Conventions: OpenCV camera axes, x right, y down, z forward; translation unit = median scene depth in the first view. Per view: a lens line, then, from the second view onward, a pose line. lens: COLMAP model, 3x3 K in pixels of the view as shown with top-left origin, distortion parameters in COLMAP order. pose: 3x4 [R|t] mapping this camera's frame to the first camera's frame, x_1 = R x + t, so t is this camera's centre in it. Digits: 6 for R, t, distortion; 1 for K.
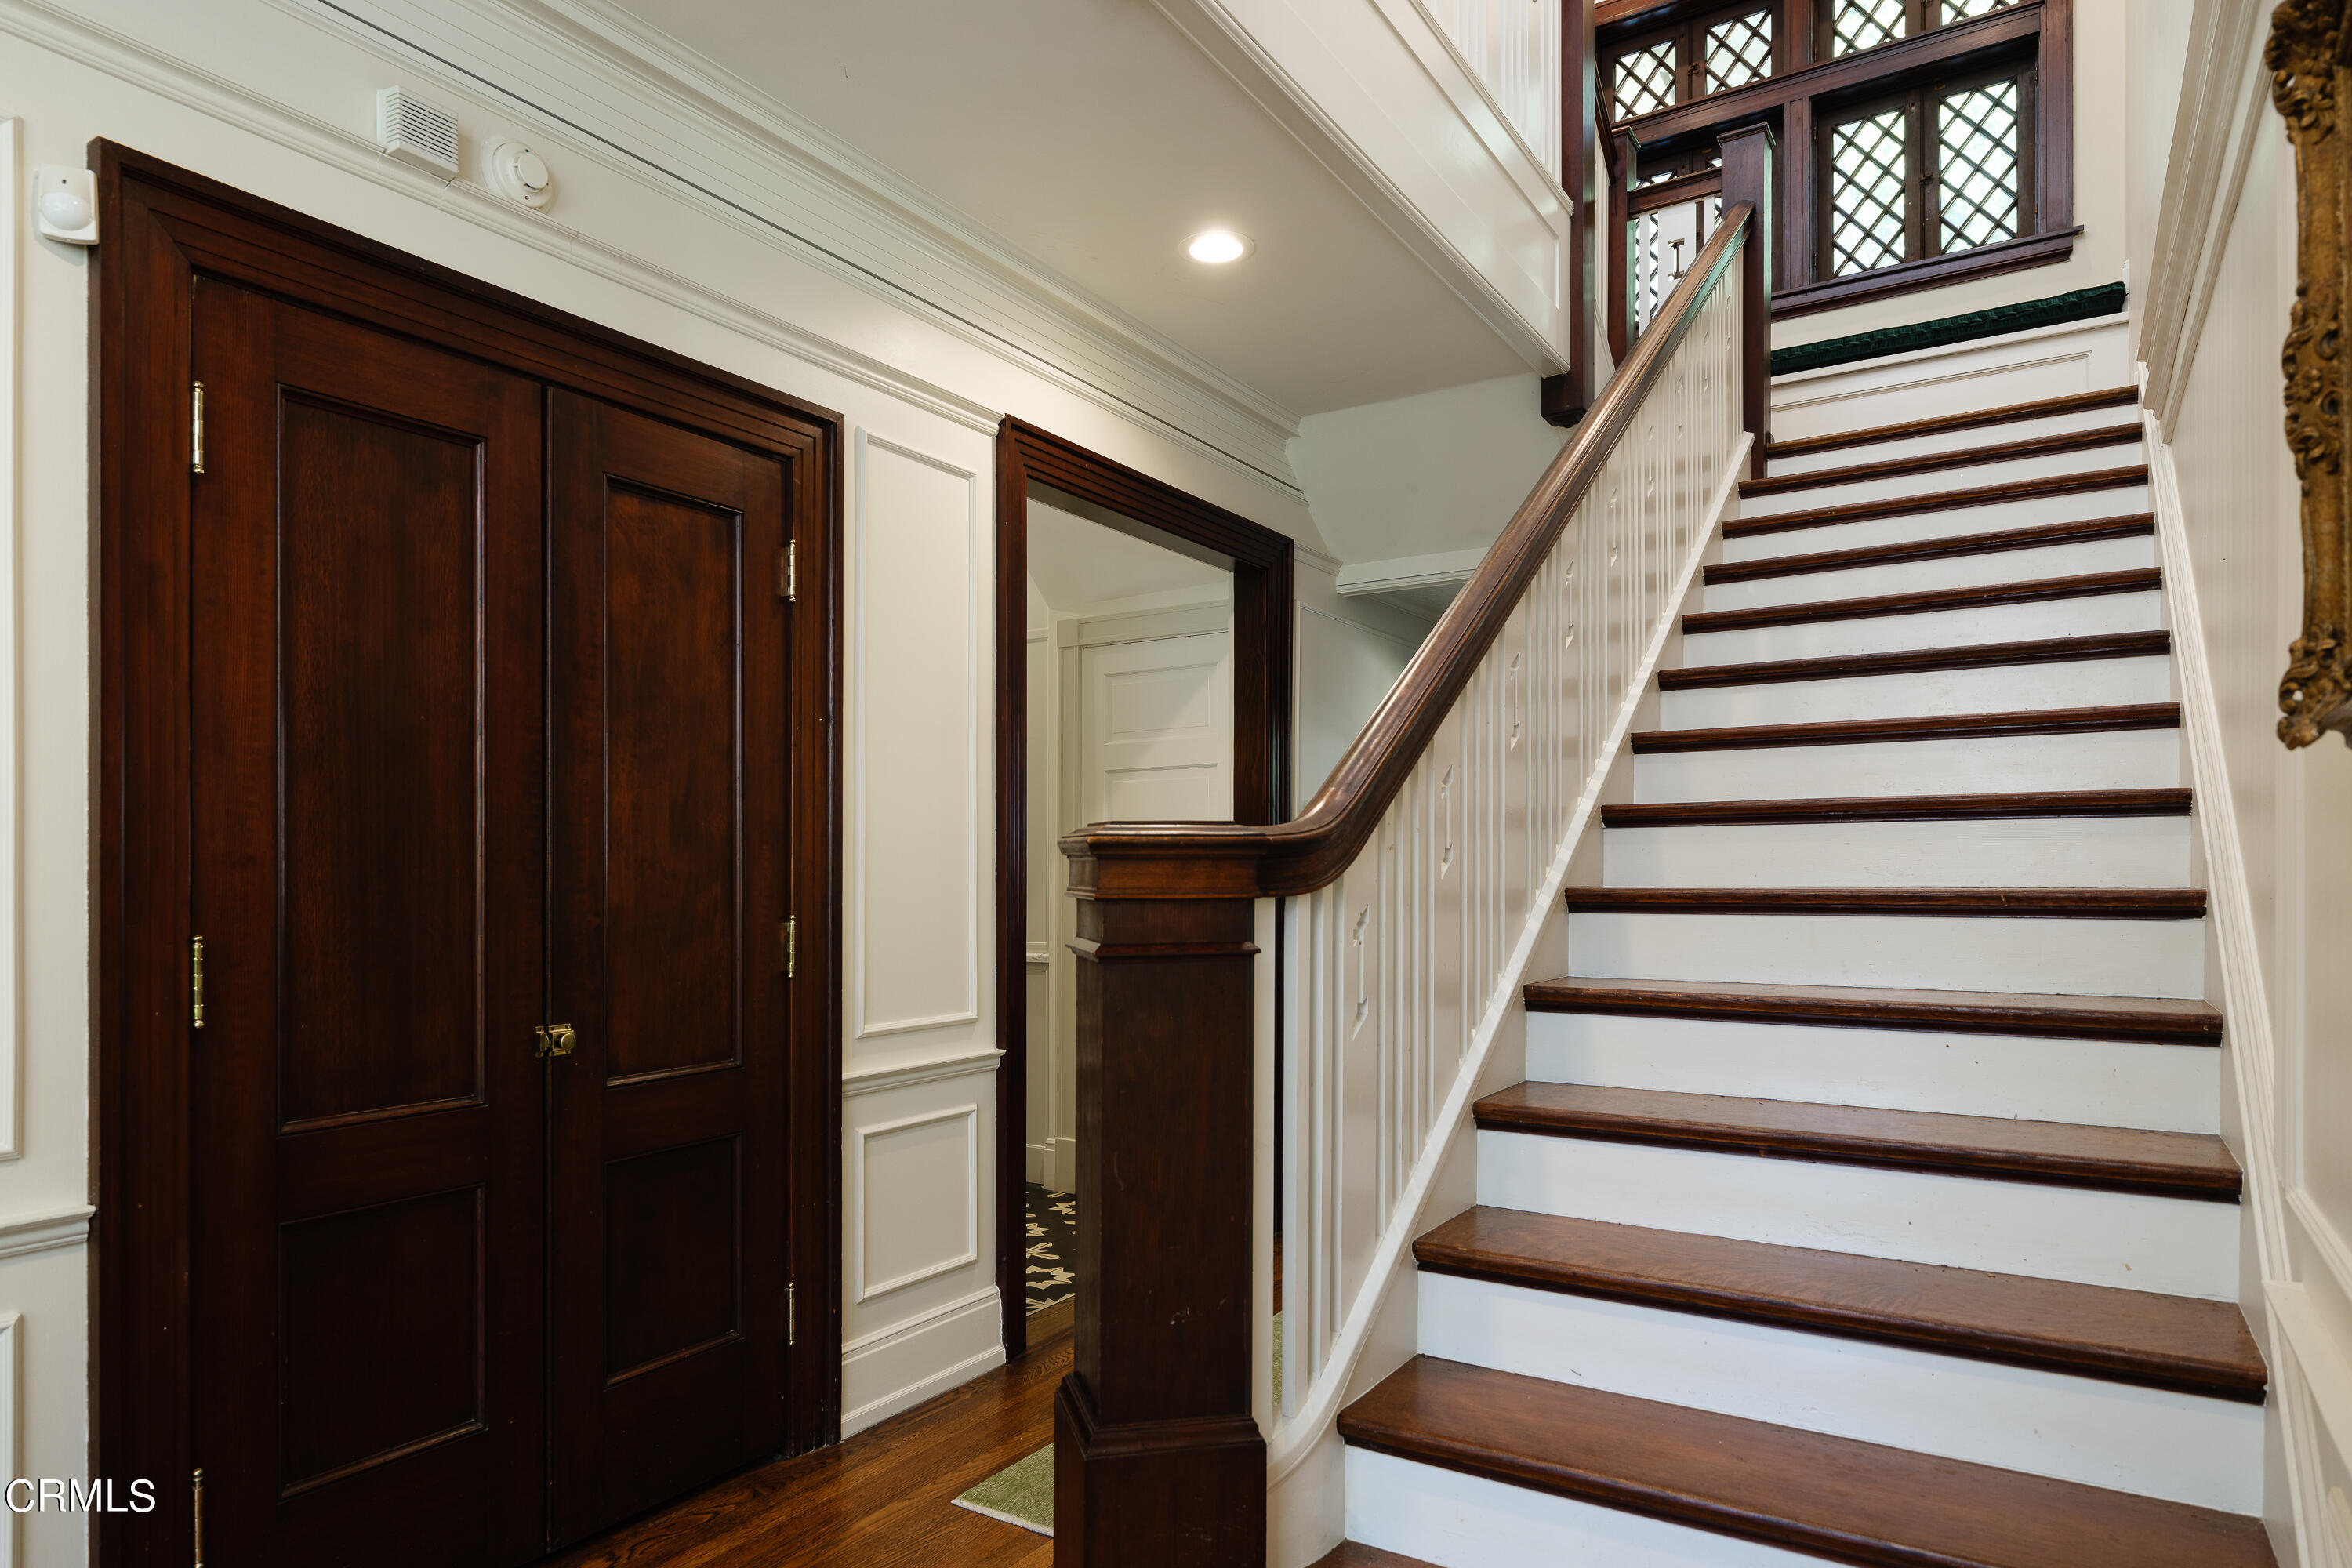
lens RADIAL K [[1405.9, 0, 1174.7], [0, 1405.9, 846.0], [0, 0, 1]] dist [0.000183, -0.000471]
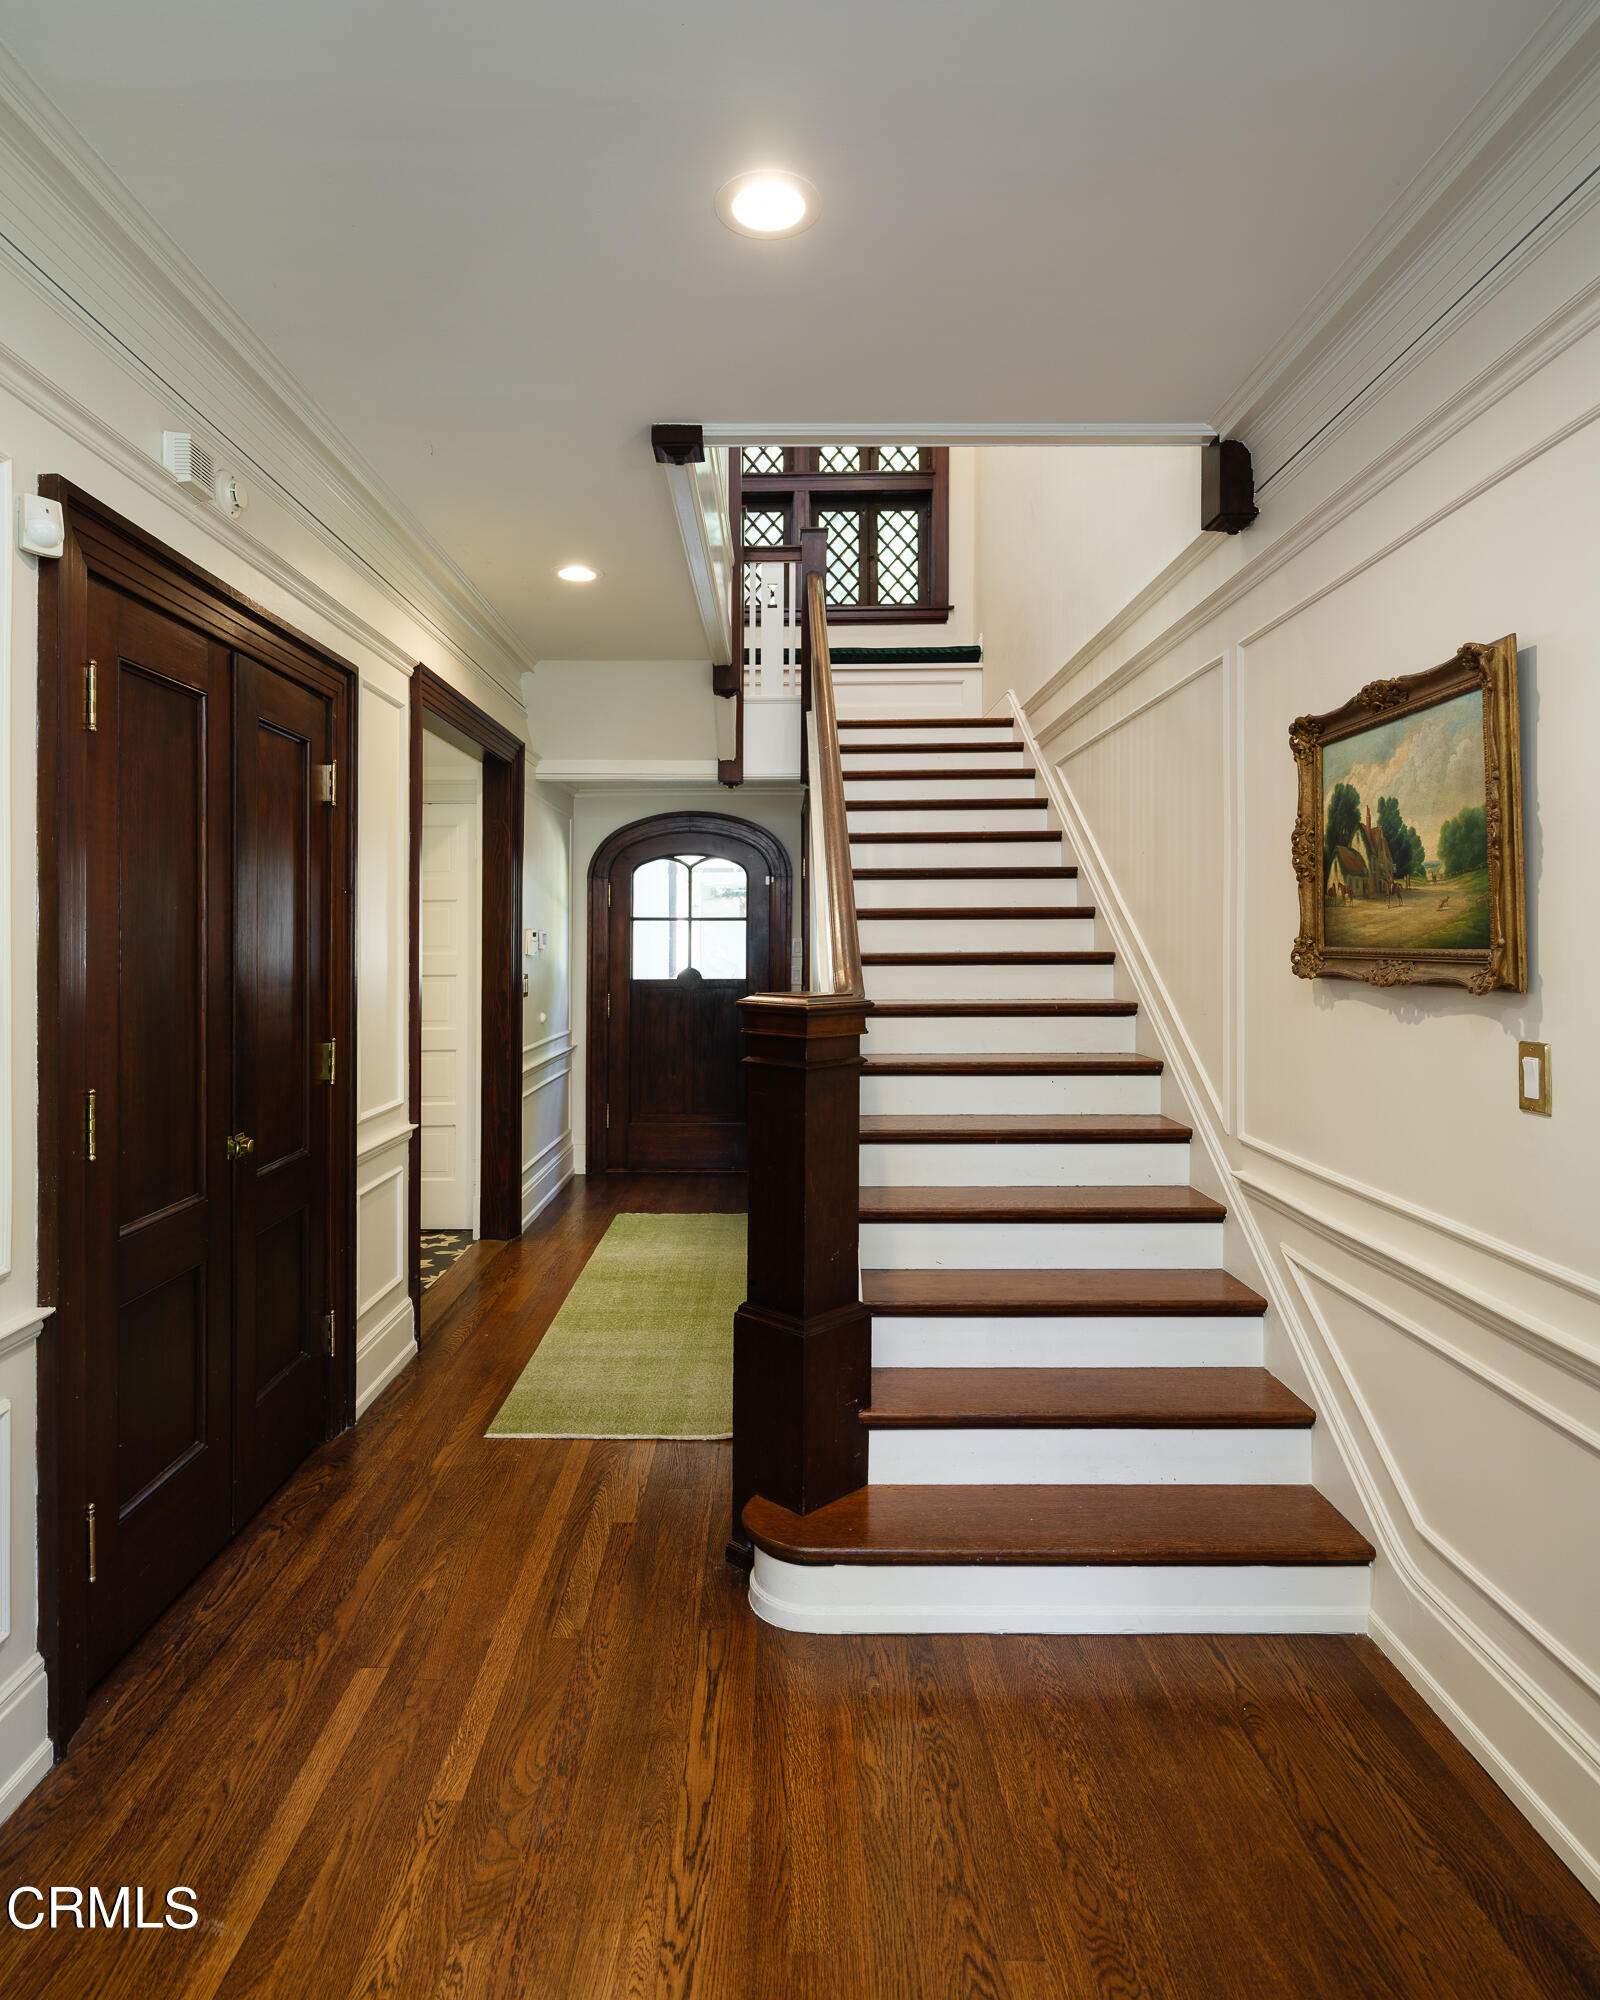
lens RADIAL K [[1095.8, 0, 794.4], [0, 1095.8, 923.5], [0, 0, 1]] dist [-0.000667, -0.000099]
pose [[0.851336, 0.008122, 0.524558, -0.362476], [-0.005913, 0.999965, -0.005886, -0.046358], [-0.524588, 0.001909, 0.851354, -0.103689]]
